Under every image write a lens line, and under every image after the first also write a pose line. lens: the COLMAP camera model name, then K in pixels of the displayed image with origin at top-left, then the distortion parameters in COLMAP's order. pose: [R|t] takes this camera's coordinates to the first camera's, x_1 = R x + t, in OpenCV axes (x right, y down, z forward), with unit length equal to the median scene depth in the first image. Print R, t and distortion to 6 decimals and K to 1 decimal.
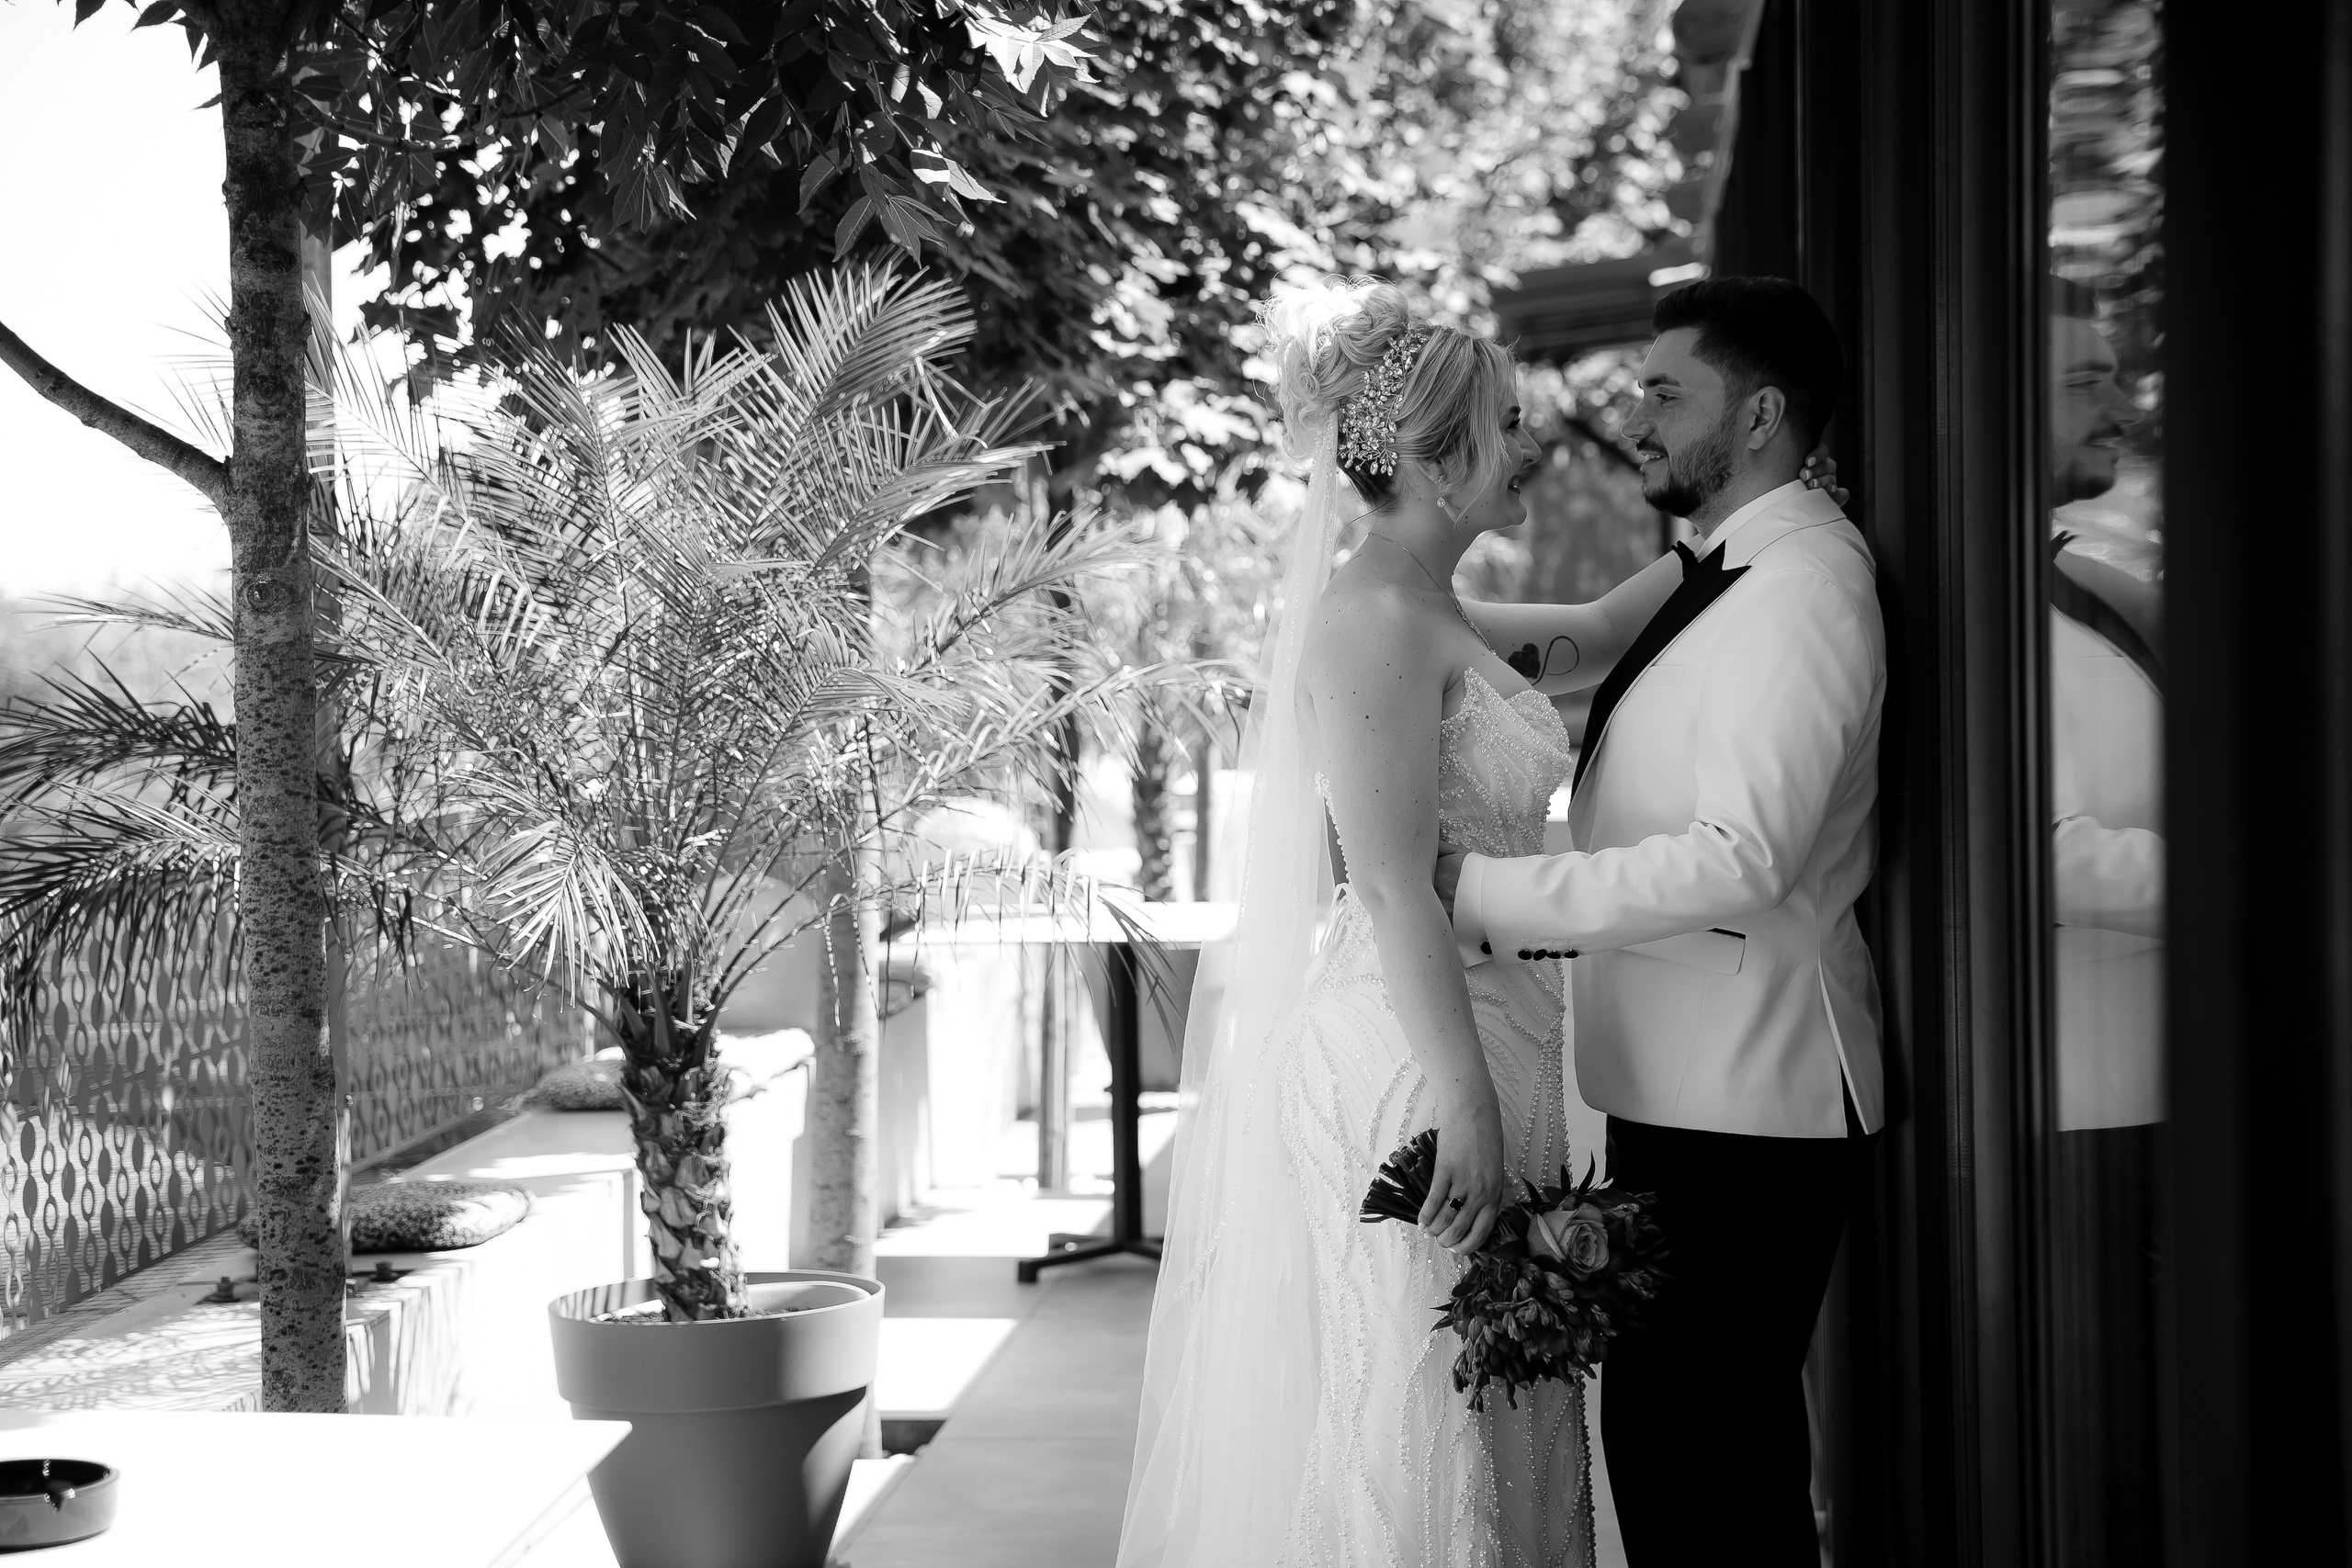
lens RADIAL K [[4788.9, 0, 1274.5], [0, 4788.9, 775.7], [0, 0, 1]] dist [0.020962, 3.358973]
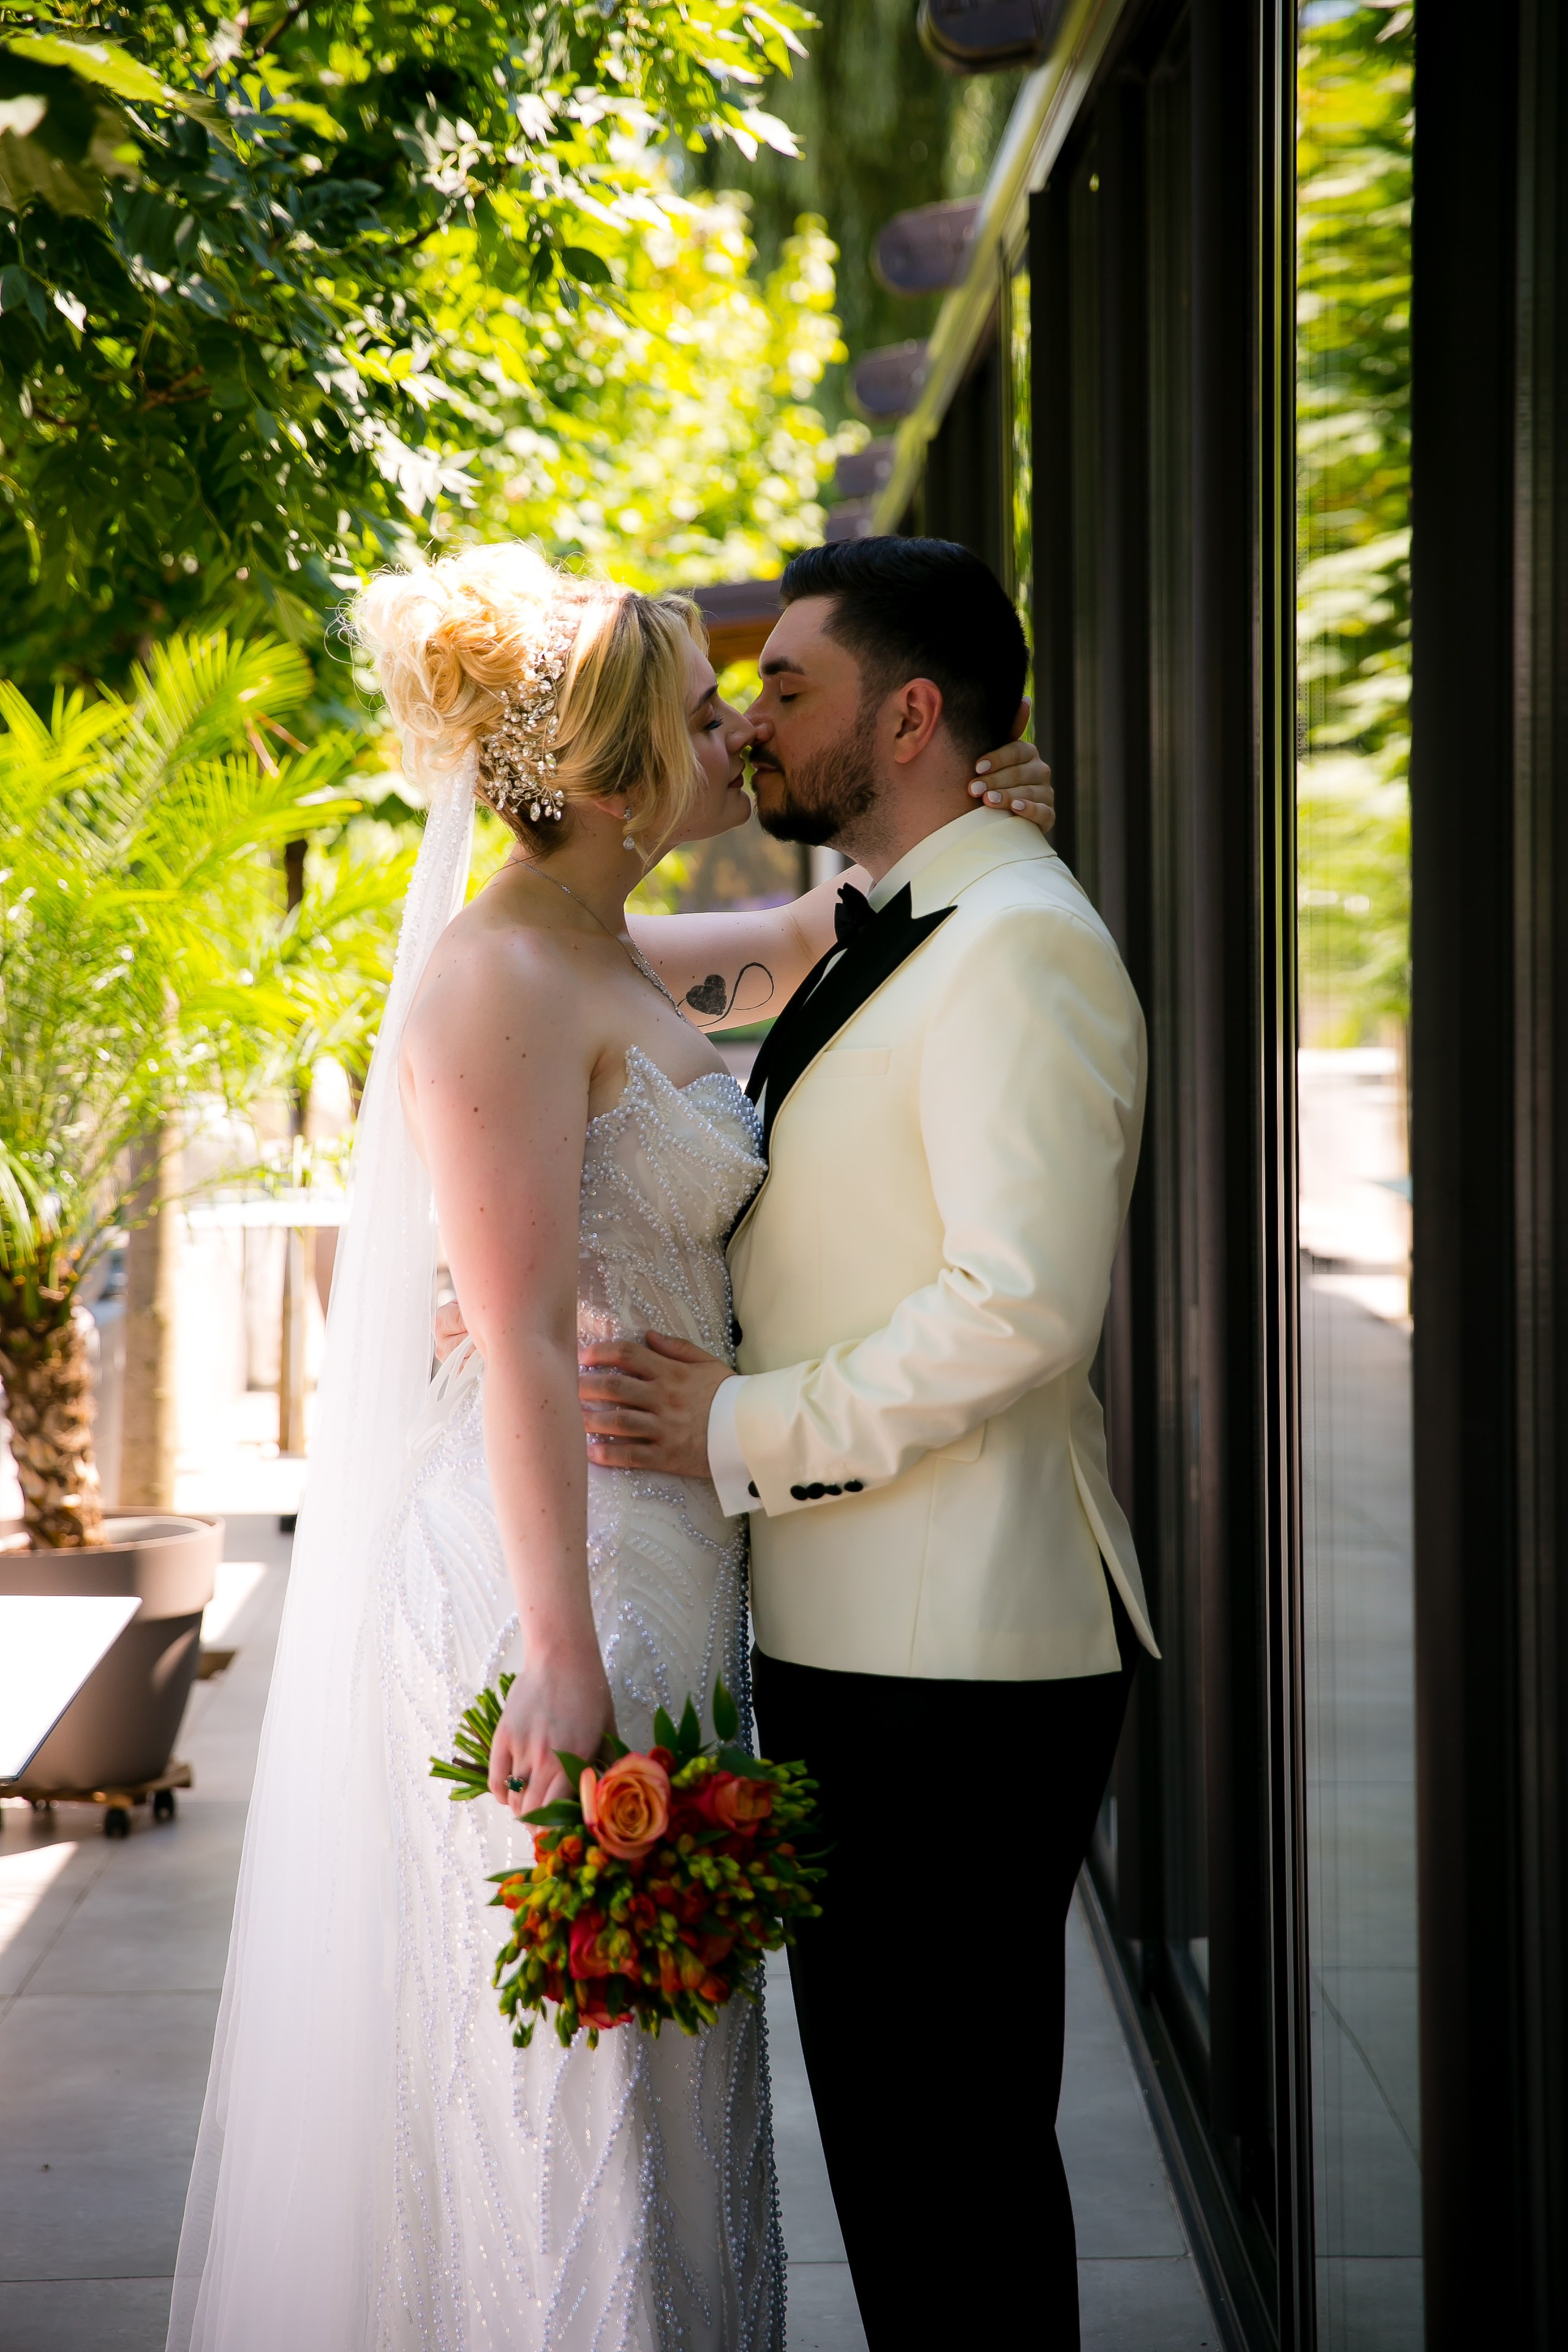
lens RADIAL K [[4789.4, 0, 784.0], [0, 4789.4, 1176.0], [0, 0, 1]] dist [0.020962, 3.358973]
pose [[0.996362, -0.004241, 0.085118, -0.042396], [0.002360, 0.999751, 0.022188, -0.000722], [-0.085191, -0.021906, 0.996124, -0.141718]]
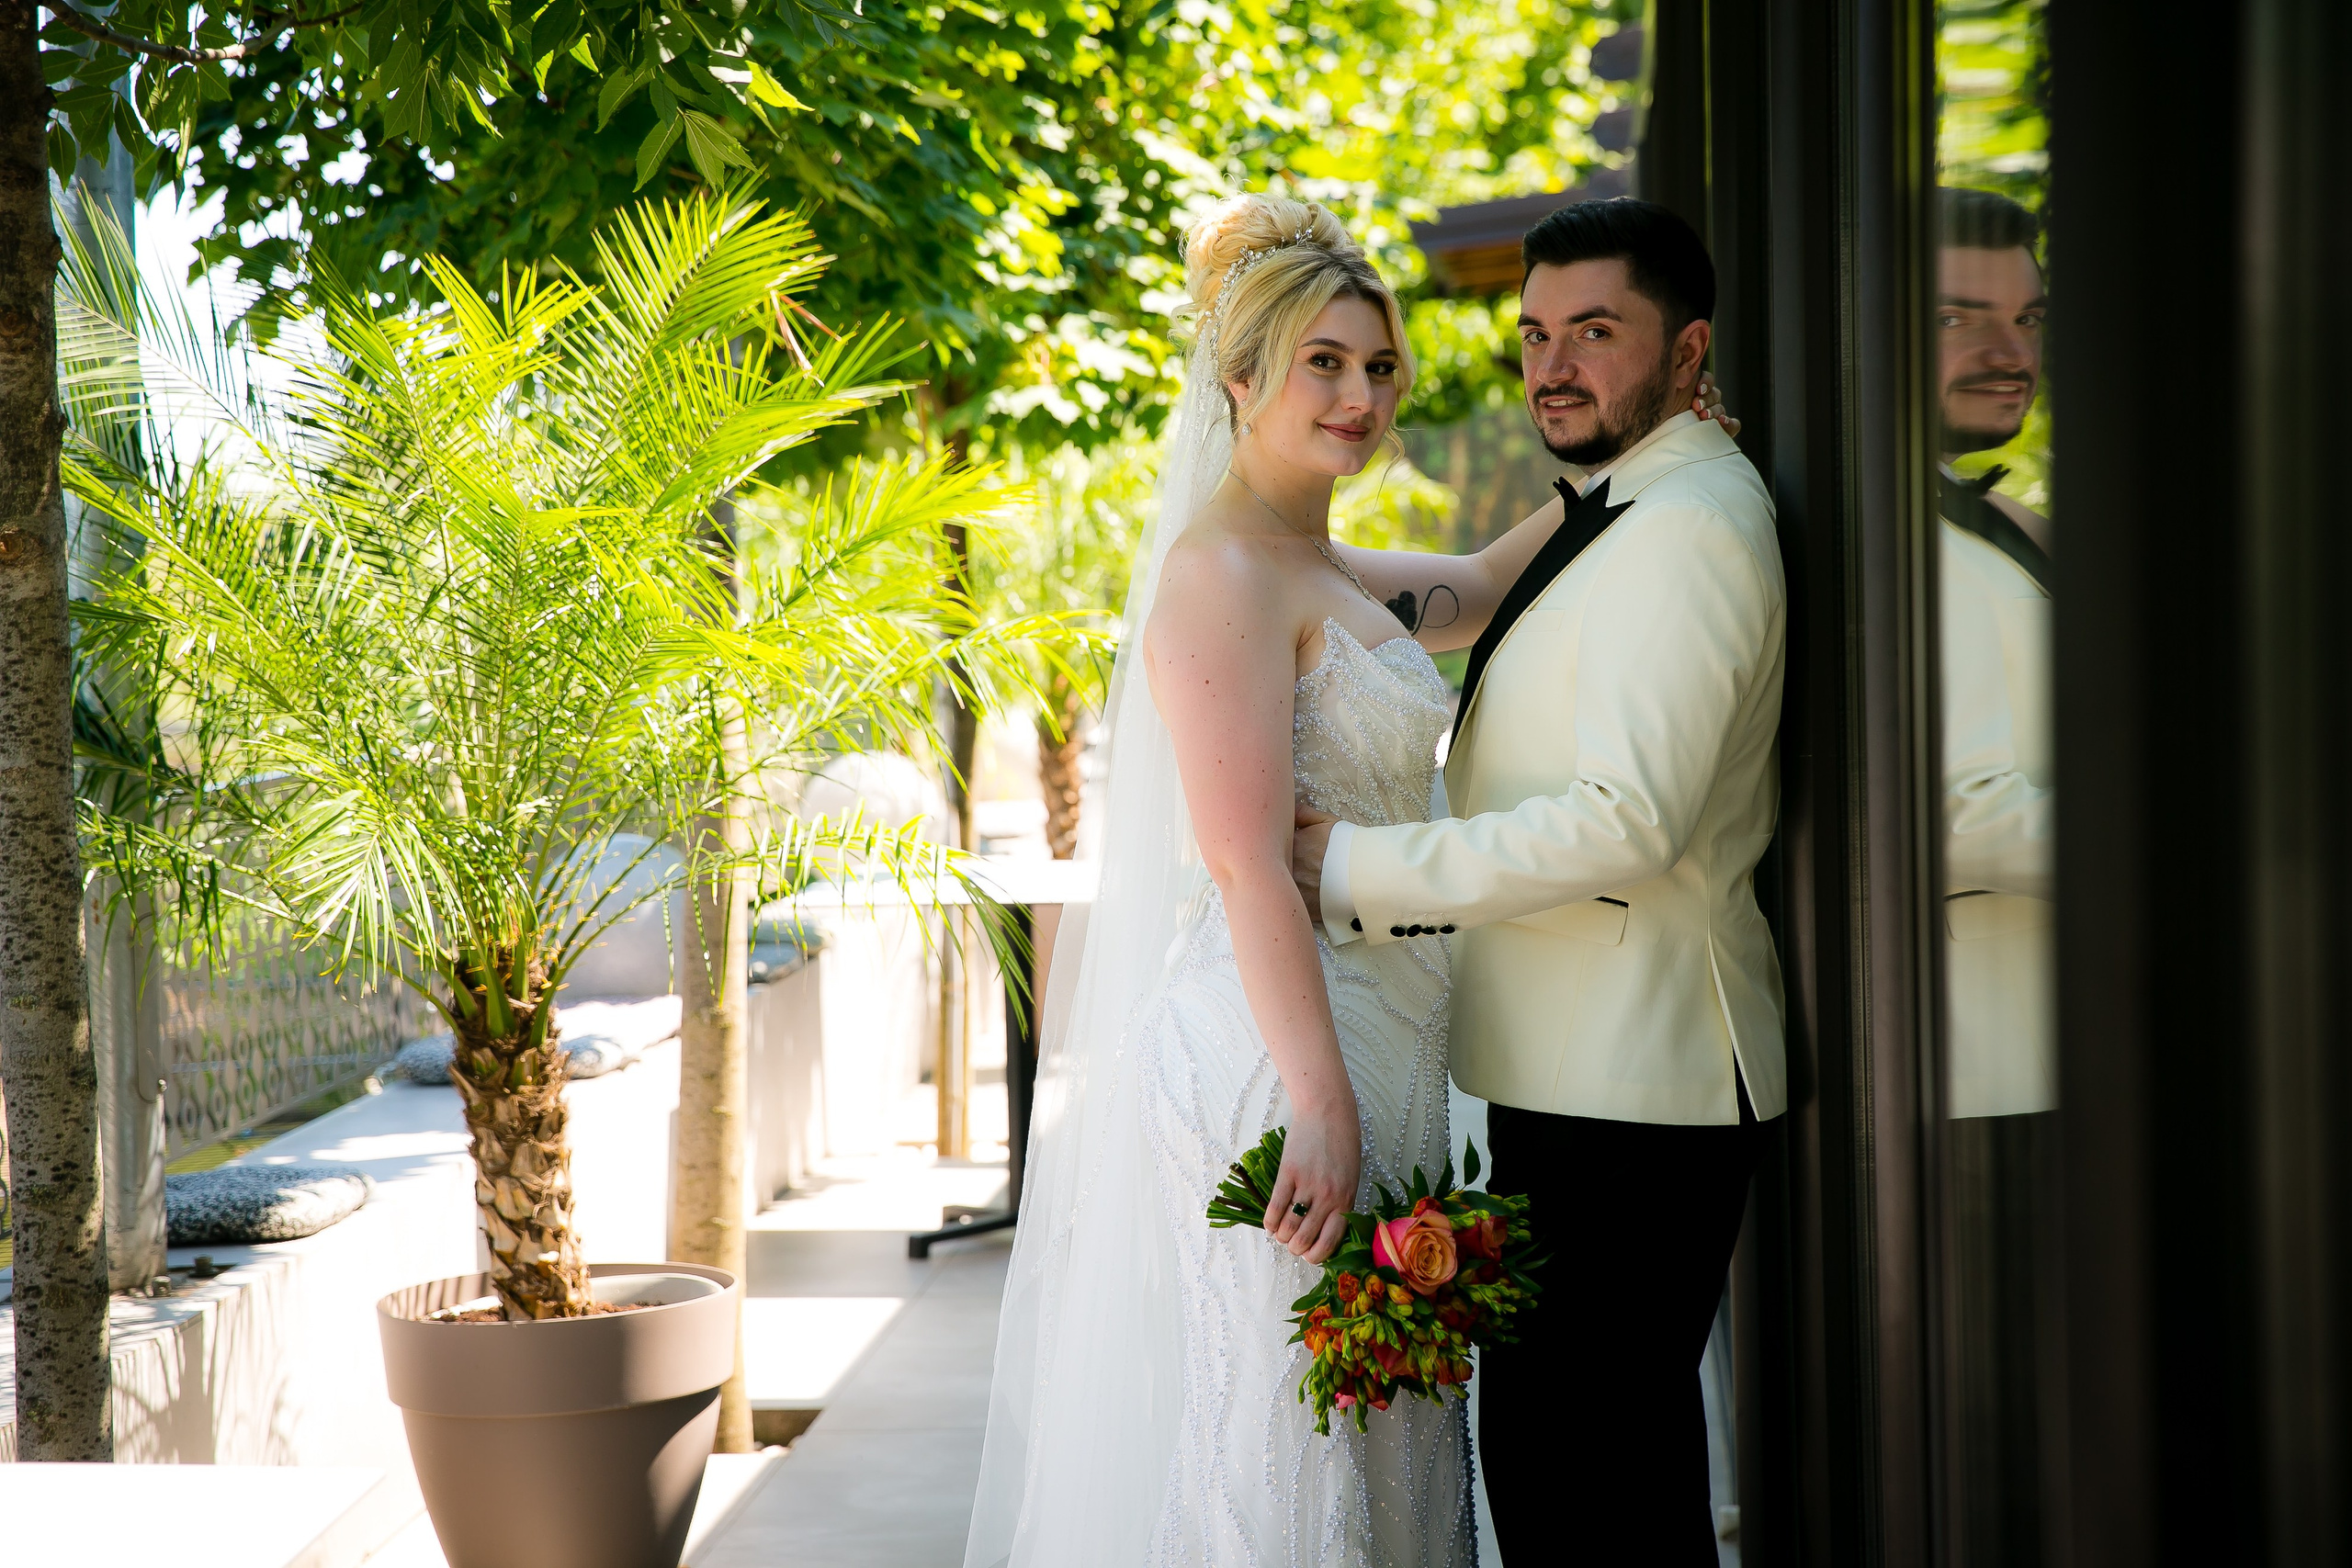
lens RADIAL K [[4788.9, 0, 1274.5], [0, 4788.9, 775.7], [0, 0, 1]] dist [0.020962, 3.358973]
pose [[0.999928, -0.005385, 0.010713, 0.013508], [0.005253, 0.999910, 0.012321, -0.003057], [-0.010778, -0.012264, 0.999867, 0.056353]]
